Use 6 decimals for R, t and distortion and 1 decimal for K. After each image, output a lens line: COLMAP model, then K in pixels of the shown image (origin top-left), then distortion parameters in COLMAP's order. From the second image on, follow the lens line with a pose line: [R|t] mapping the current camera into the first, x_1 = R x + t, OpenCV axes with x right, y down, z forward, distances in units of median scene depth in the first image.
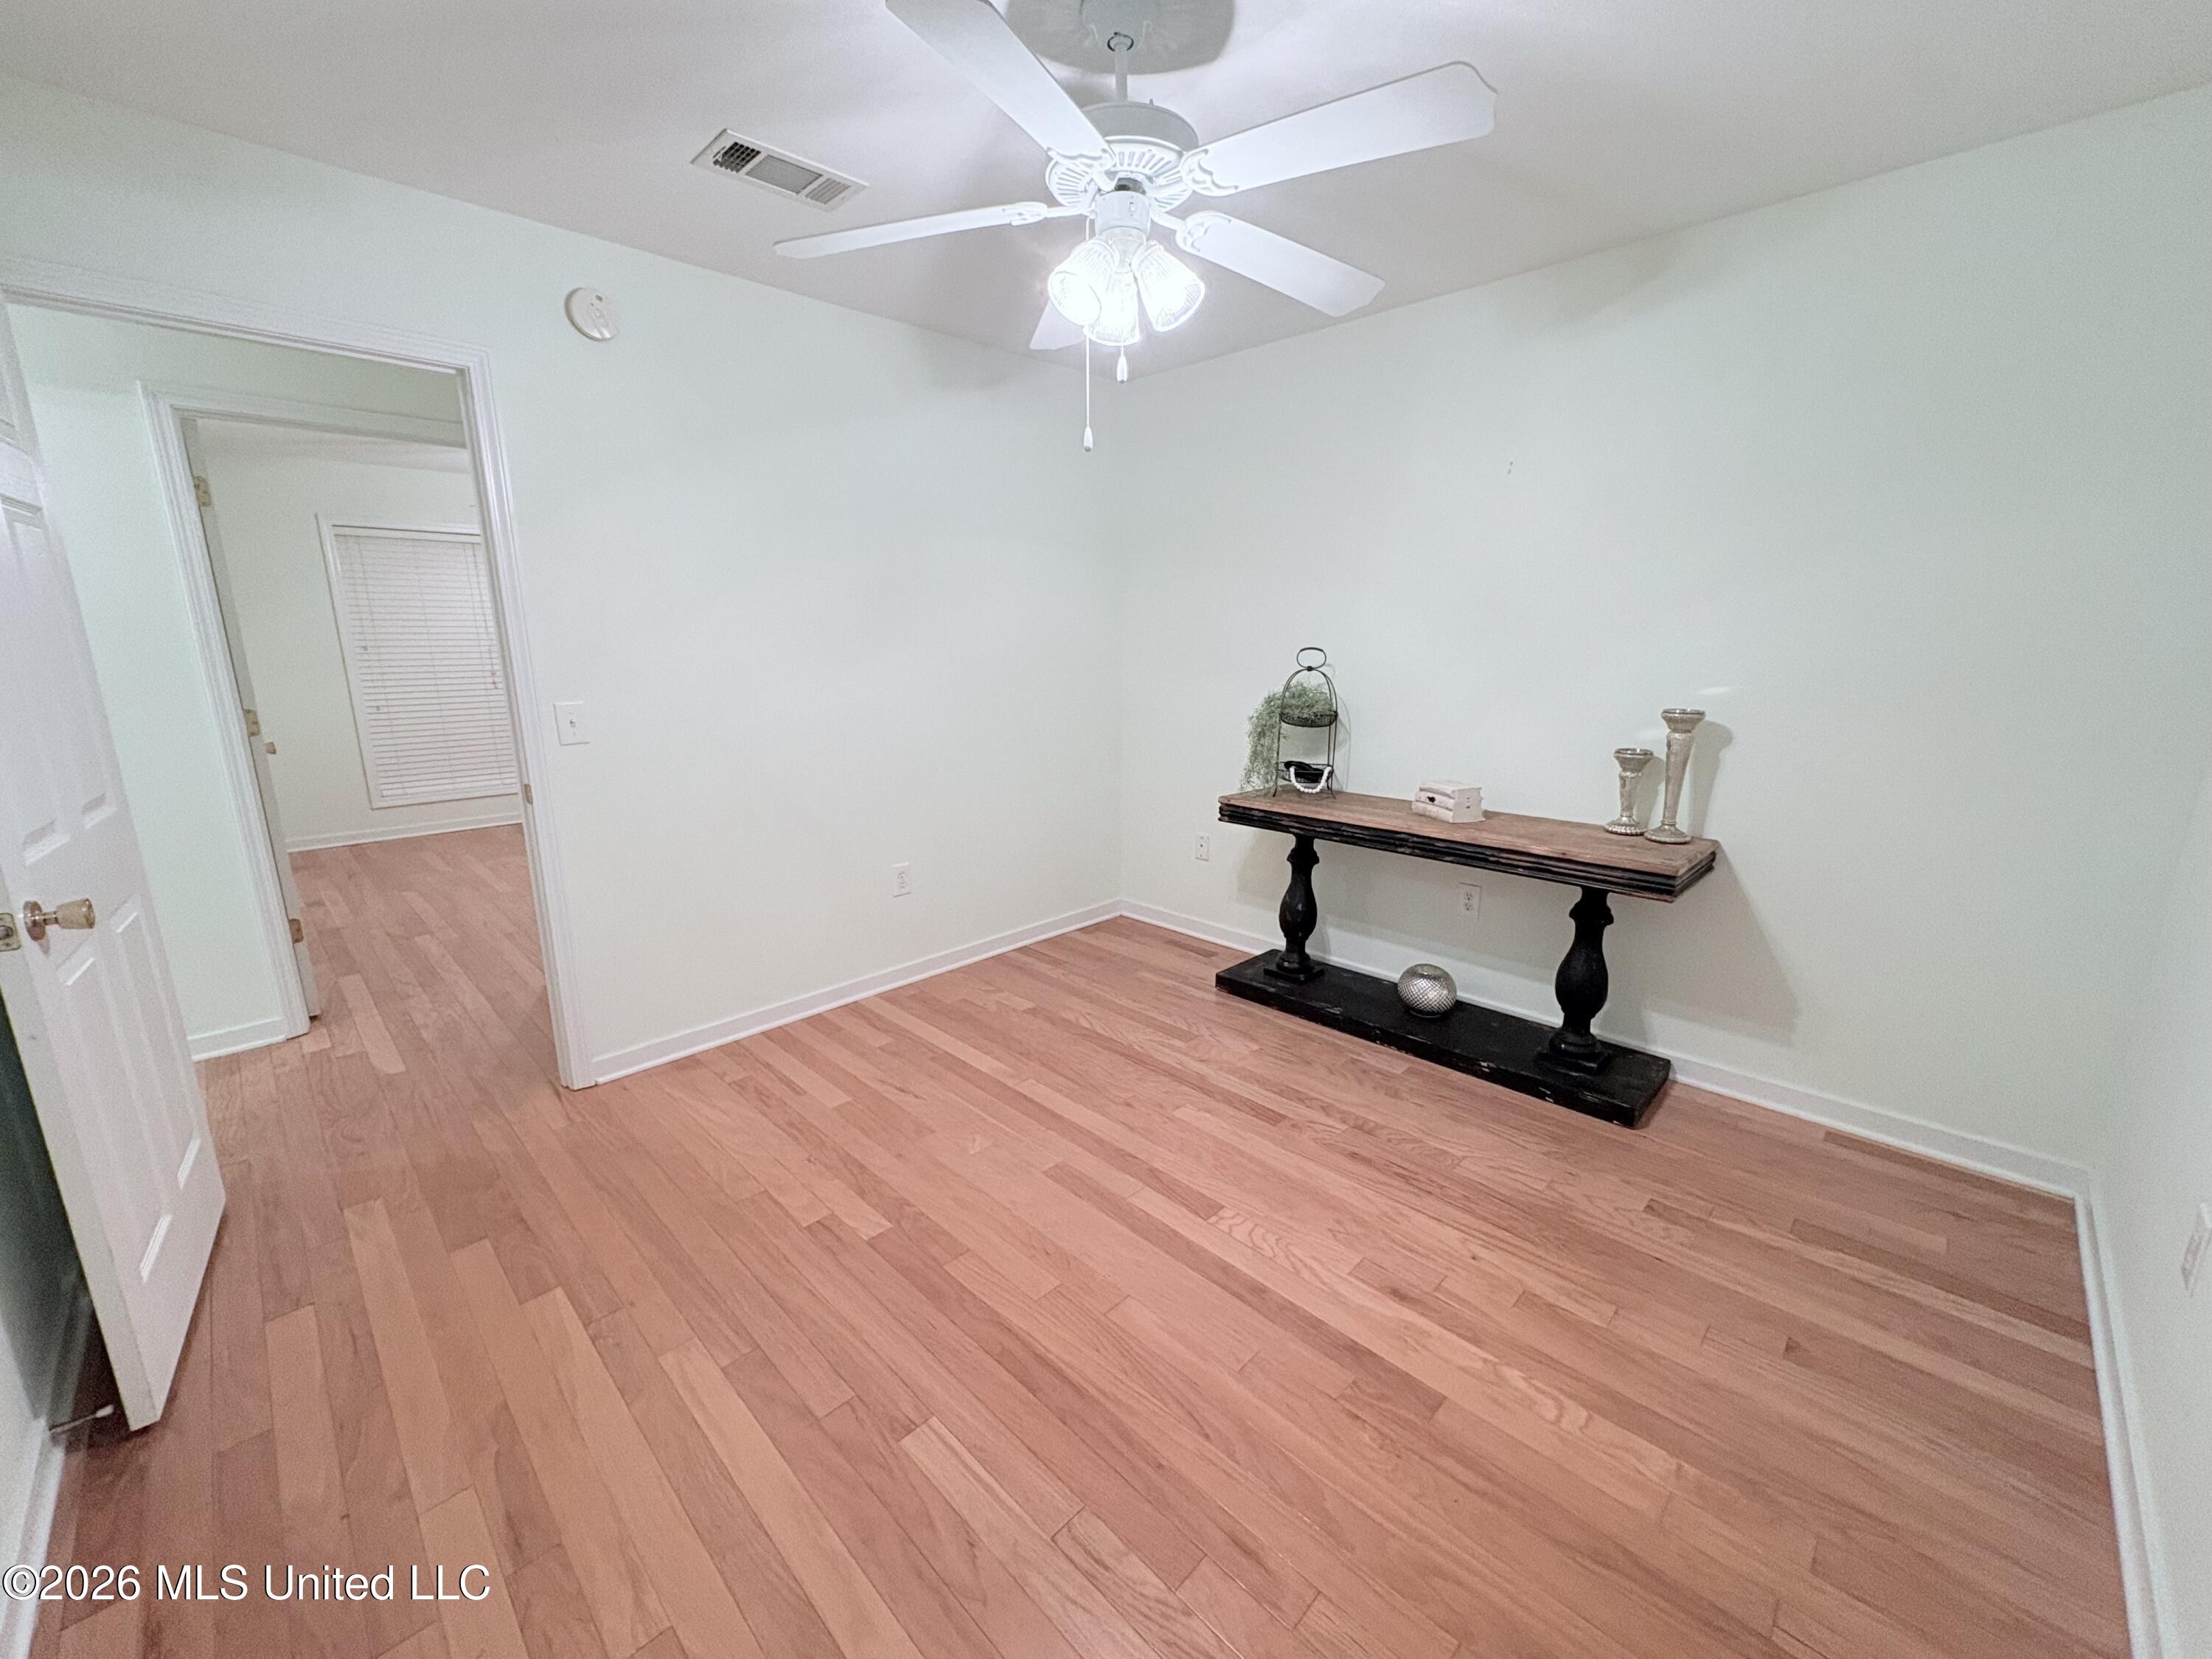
lens RADIAL K [[883.1, 0, 1105.1], [0, 883.1, 834.3], [0, 0, 1]] dist [0.000503, -0.000127]
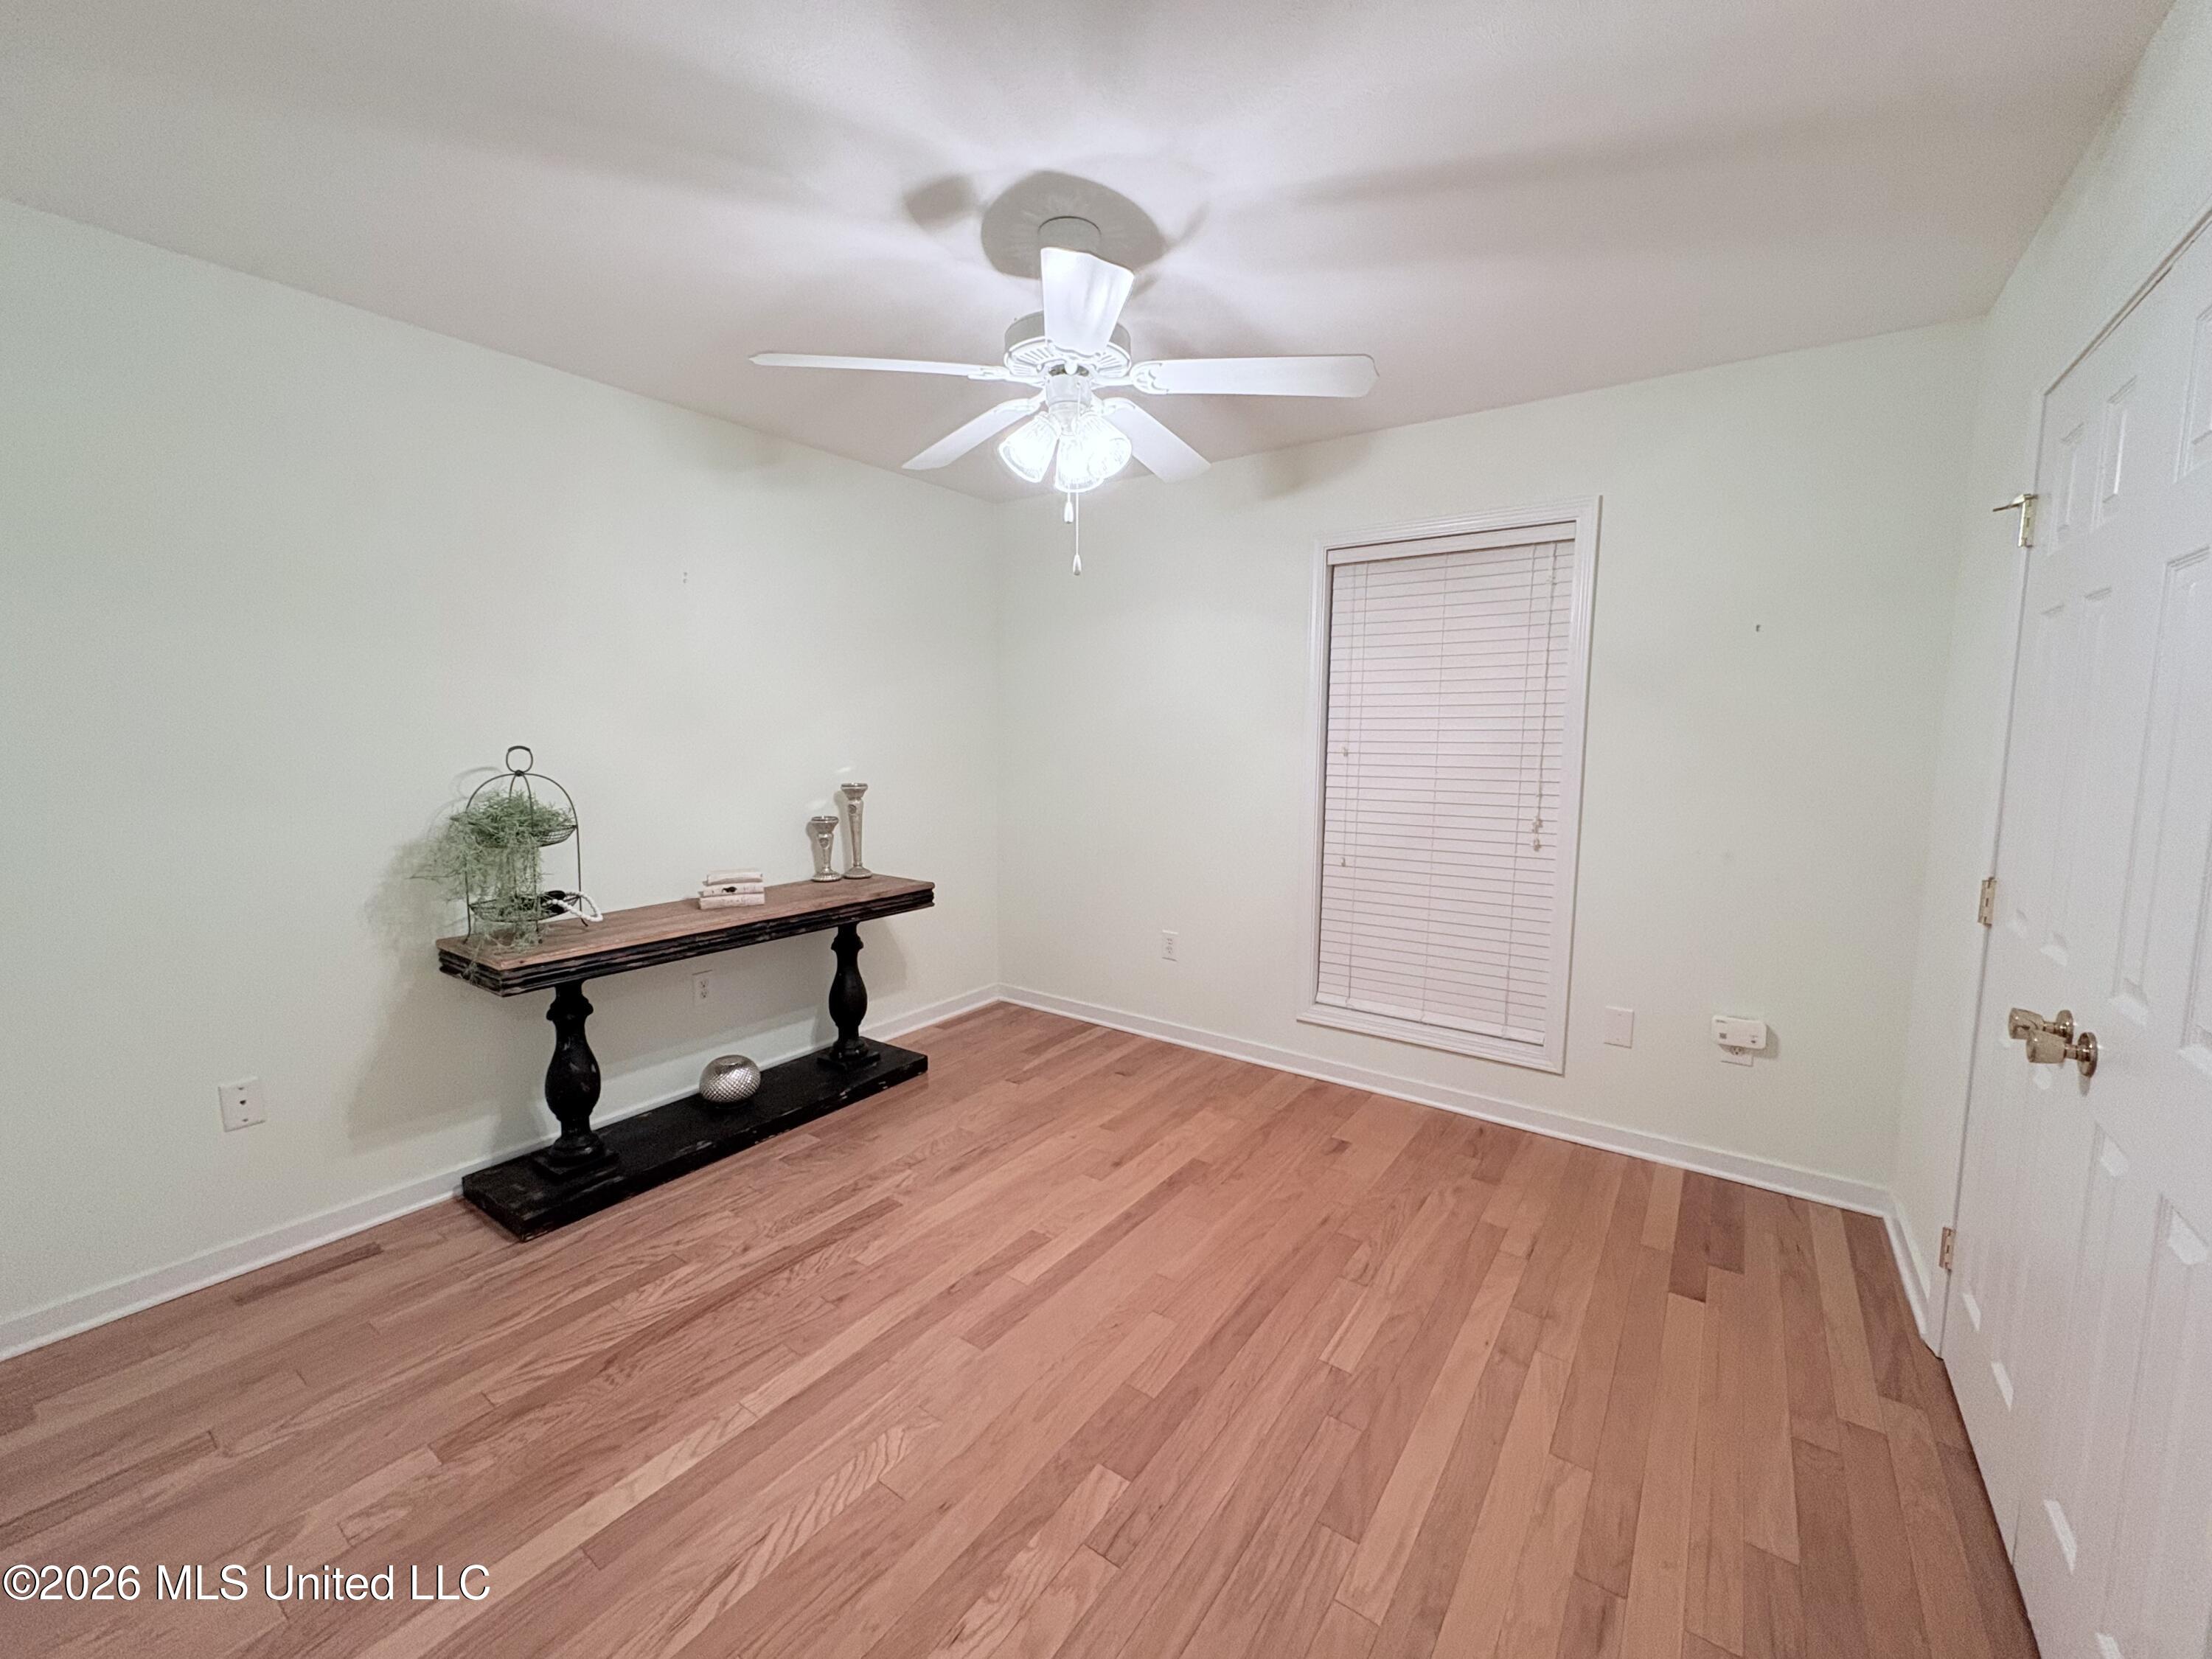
lens RADIAL K [[883.1, 0, 1116.5], [0, 883.1, 828.5], [0, 0, 1]] dist [0.000503, -0.000127]
pose [[-0.174615, -0.105620, 0.978956, -0.741917], [0.211813, 0.966924, 0.142103, -0.168215], [-0.961585, 0.232168, -0.146467, 0.748980]]
